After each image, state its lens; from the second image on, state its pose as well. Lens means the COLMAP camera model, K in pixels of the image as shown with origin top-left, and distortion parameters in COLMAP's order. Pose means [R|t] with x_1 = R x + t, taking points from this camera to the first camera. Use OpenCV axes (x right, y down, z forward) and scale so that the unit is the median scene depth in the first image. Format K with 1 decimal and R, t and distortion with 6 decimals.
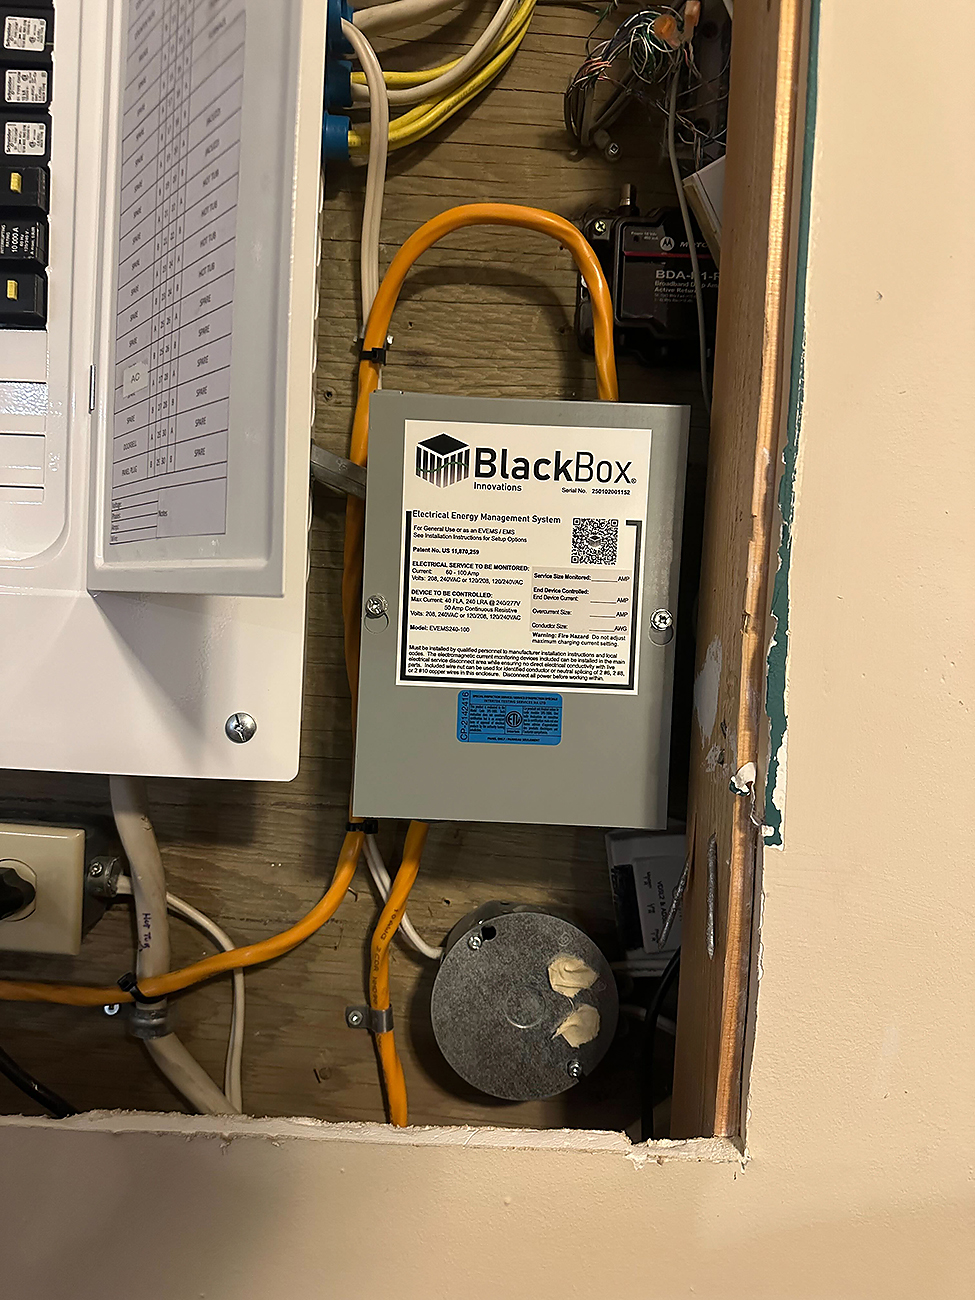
lens RADIAL K [[902.9, 0, 487.5], [0, 902.9, 650.0], [0, 0, 1]] dist [0.079125, -0.099983]
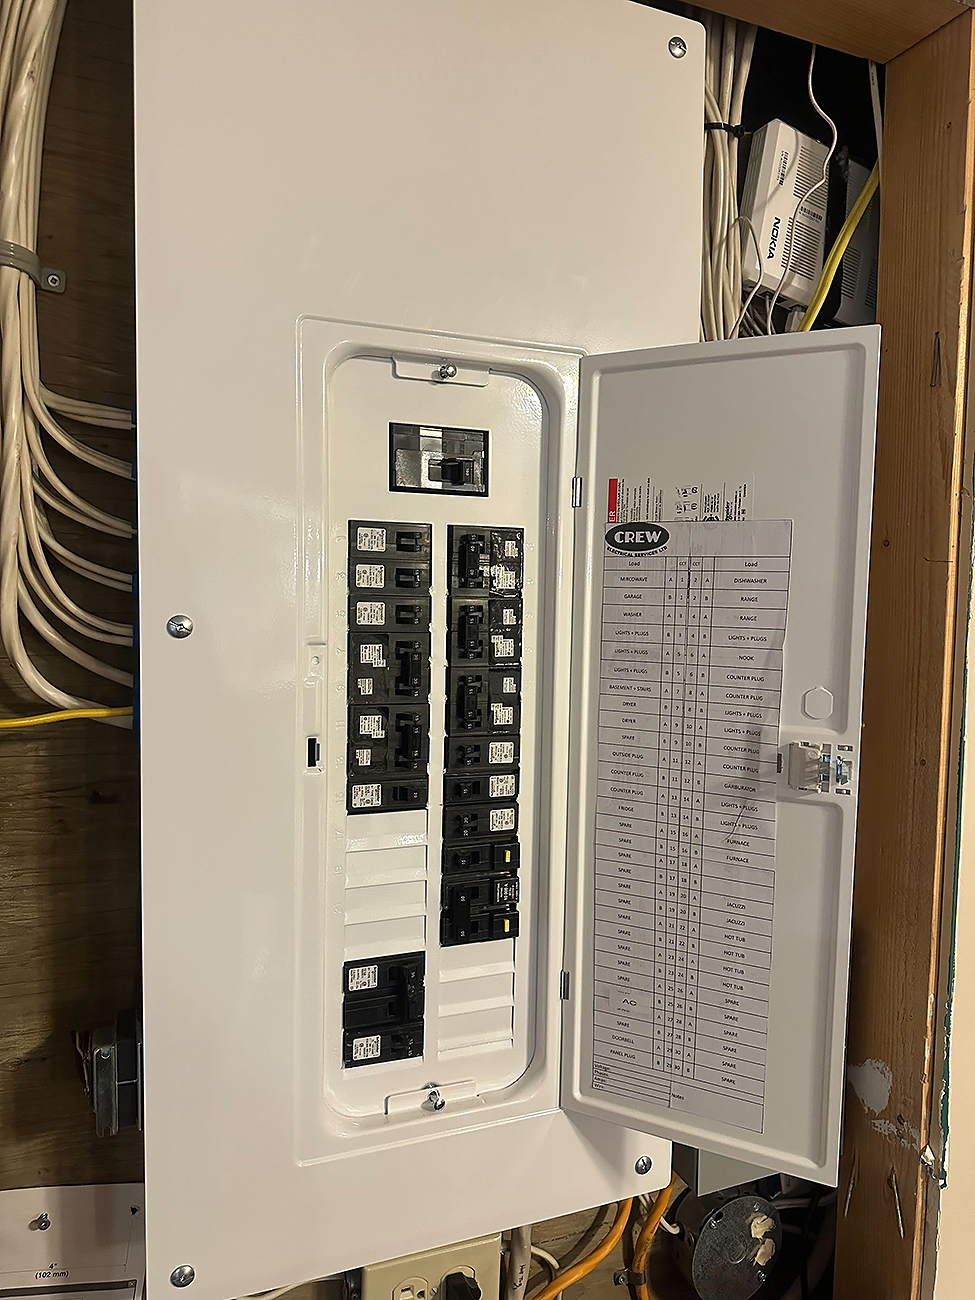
lens RADIAL K [[902.9, 0, 487.5], [0, 902.9, 650.0], [0, 0, 1]] dist [0.079125, -0.099983]
pose [[0.921458, -0.056680, 0.384320, -1.108061], [0.039373, 0.997831, 0.052758, -0.935356], [-0.386477, -0.033482, 0.921691, -0.377991]]
